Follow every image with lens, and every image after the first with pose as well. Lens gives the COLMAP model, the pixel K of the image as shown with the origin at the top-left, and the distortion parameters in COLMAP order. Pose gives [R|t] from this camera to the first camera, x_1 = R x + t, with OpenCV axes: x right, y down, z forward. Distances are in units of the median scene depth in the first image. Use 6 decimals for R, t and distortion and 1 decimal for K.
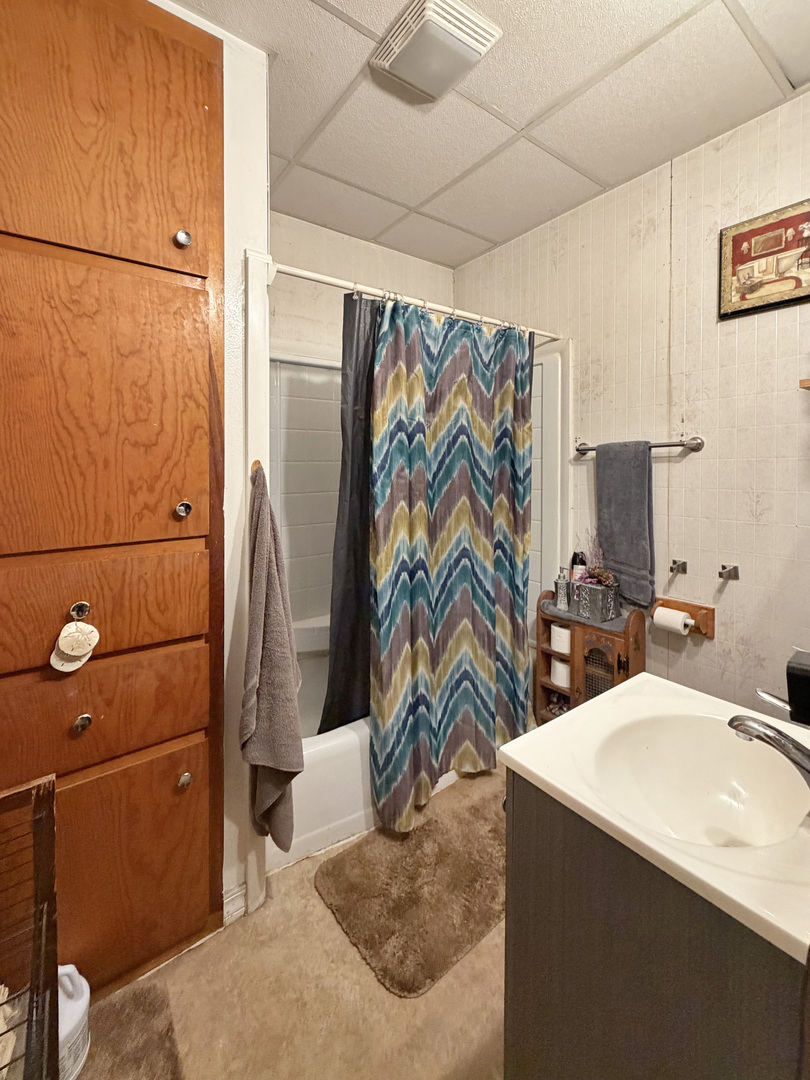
lens RADIAL K [[441.6, 0, 405.0], [0, 441.6, 540.0], [0, 0, 1]] dist [0.000073, 0.000076]
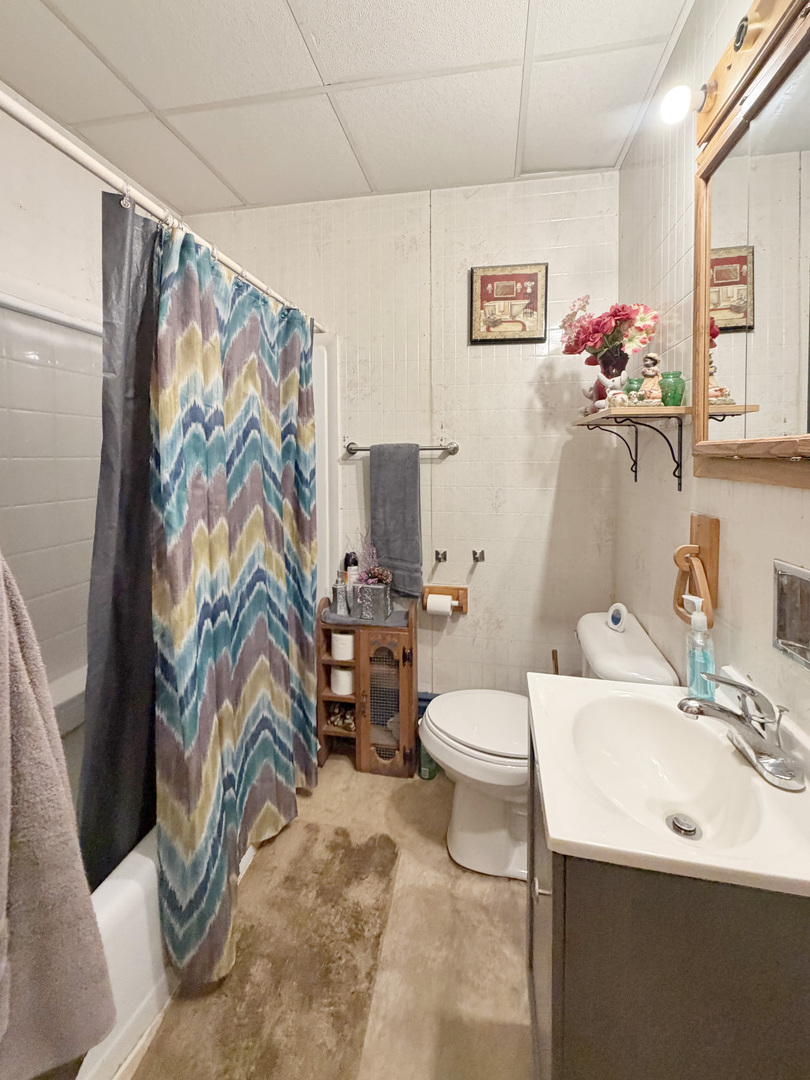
lens RADIAL K [[445.5, 0, 403.2], [0, 445.5, 518.6], [0, 0, 1]] dist [-0.002594, -0.000252]
pose [[0.749496, -0.077852, 0.657415, -0.199011], [0.094882, 0.995441, 0.009710, -0.057852], [-0.655174, 0.055099, 0.753466, 0.219707]]
